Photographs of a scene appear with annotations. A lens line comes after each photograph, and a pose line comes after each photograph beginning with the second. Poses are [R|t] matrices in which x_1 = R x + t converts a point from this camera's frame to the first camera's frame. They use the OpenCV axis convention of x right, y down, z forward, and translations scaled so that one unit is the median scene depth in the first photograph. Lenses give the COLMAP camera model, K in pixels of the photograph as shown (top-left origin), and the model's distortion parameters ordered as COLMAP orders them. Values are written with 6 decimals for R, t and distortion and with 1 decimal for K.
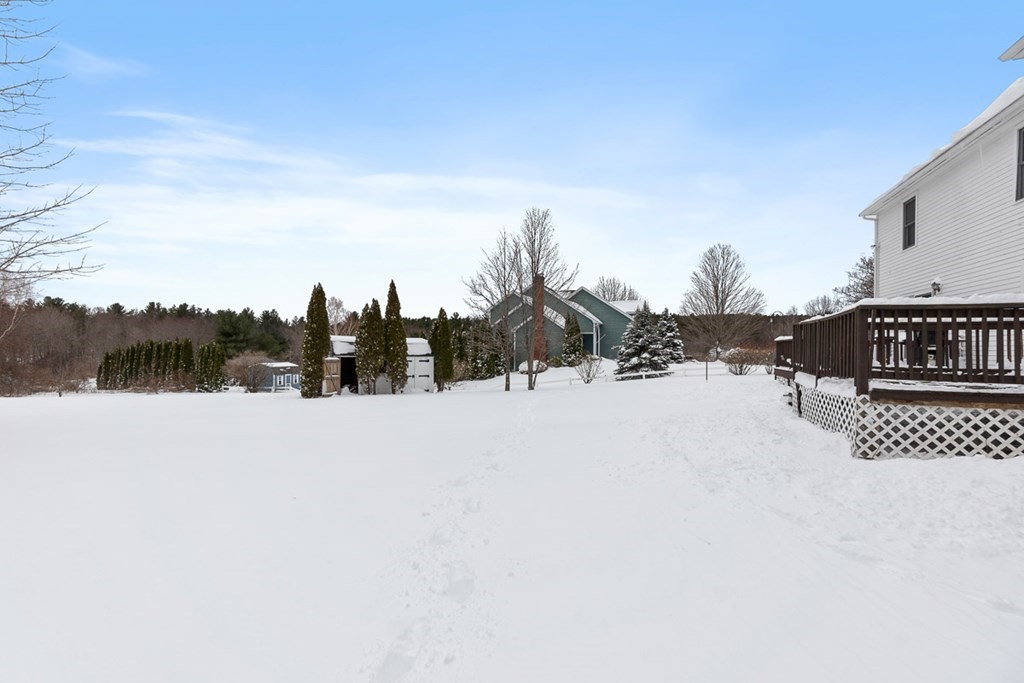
lens RADIAL K [[439.5, 0, 502.6], [0, 439.5, 353.9], [0, 0, 1]] dist [-0.001372, -0.000346]
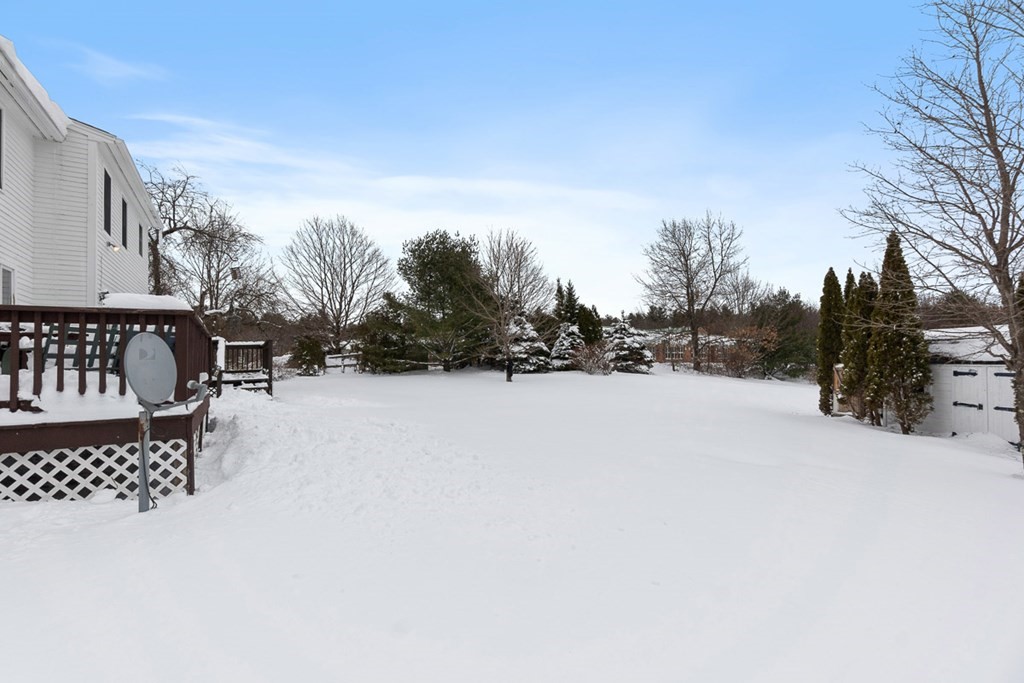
lens RADIAL K [[442.7, 0, 501.6], [0, 442.7, 352.2], [0, 0, 1]] dist [-0.001229, 0.000364]
pose [[-0.612069, -0.009051, -0.790752, 0.477606], [0.009922, 0.999768, -0.019124, -0.003026], [0.790742, -0.019551, -0.611837, 0.882730]]
